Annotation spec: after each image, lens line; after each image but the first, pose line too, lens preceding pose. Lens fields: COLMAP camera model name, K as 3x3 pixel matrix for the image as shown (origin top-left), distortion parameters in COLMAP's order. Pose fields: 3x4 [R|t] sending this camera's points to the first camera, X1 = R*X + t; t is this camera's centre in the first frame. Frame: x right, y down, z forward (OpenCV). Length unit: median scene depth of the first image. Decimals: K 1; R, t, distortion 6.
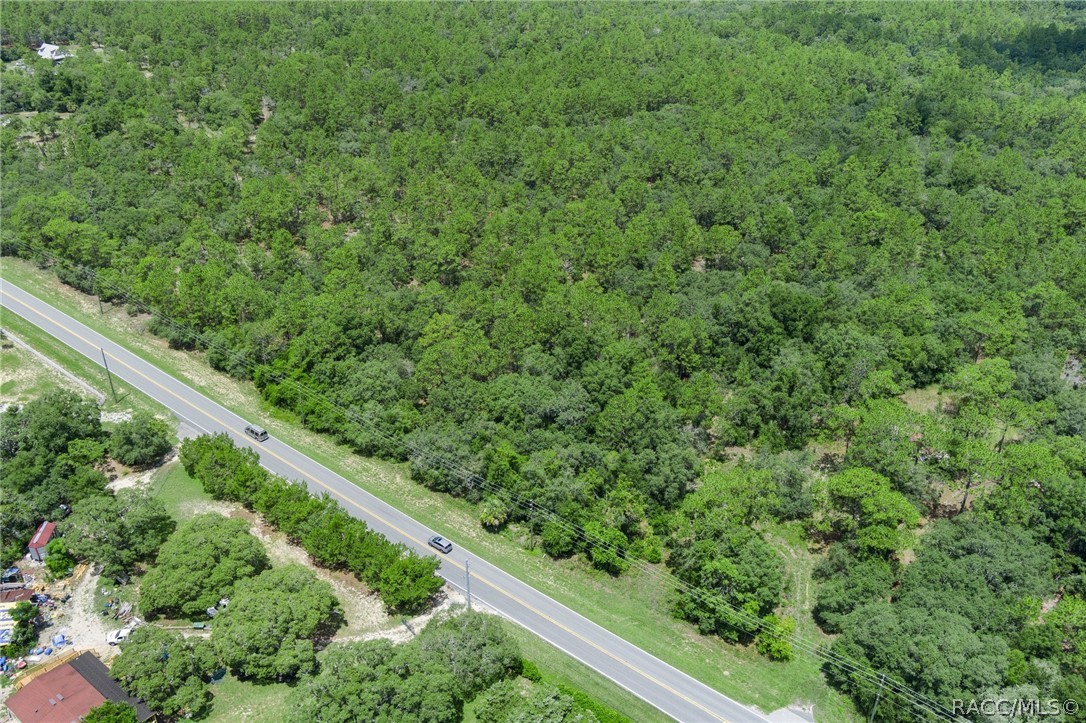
lens RADIAL K [[860.6, 0, 543.0], [0, 860.6, 361.5], [0, 0, 1]] dist [-0.002961, 0.009082]
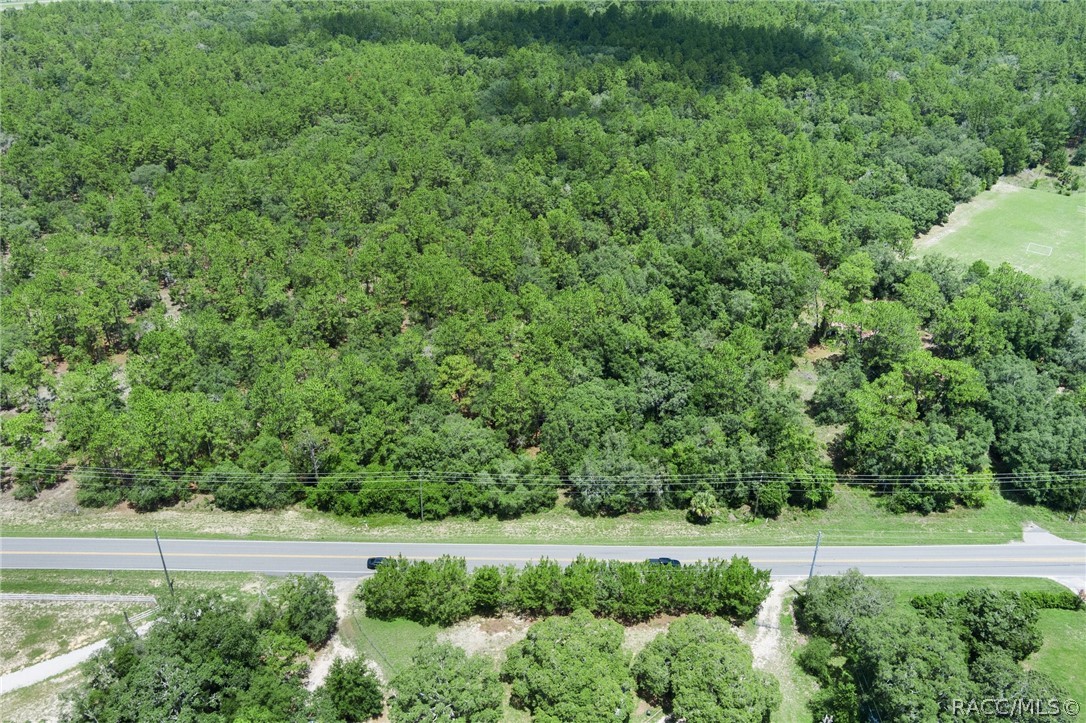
lens RADIAL K [[860.6, 0, 543.0], [0, 860.6, 361.5], [0, 0, 1]] dist [-0.002961, 0.009082]
pose [[0.791232, -0.312804, 0.525458, -0.622370], [0.314807, 0.945018, 0.088533, -0.118741], [-0.524261, 0.095368, 0.846201, 0.208072]]
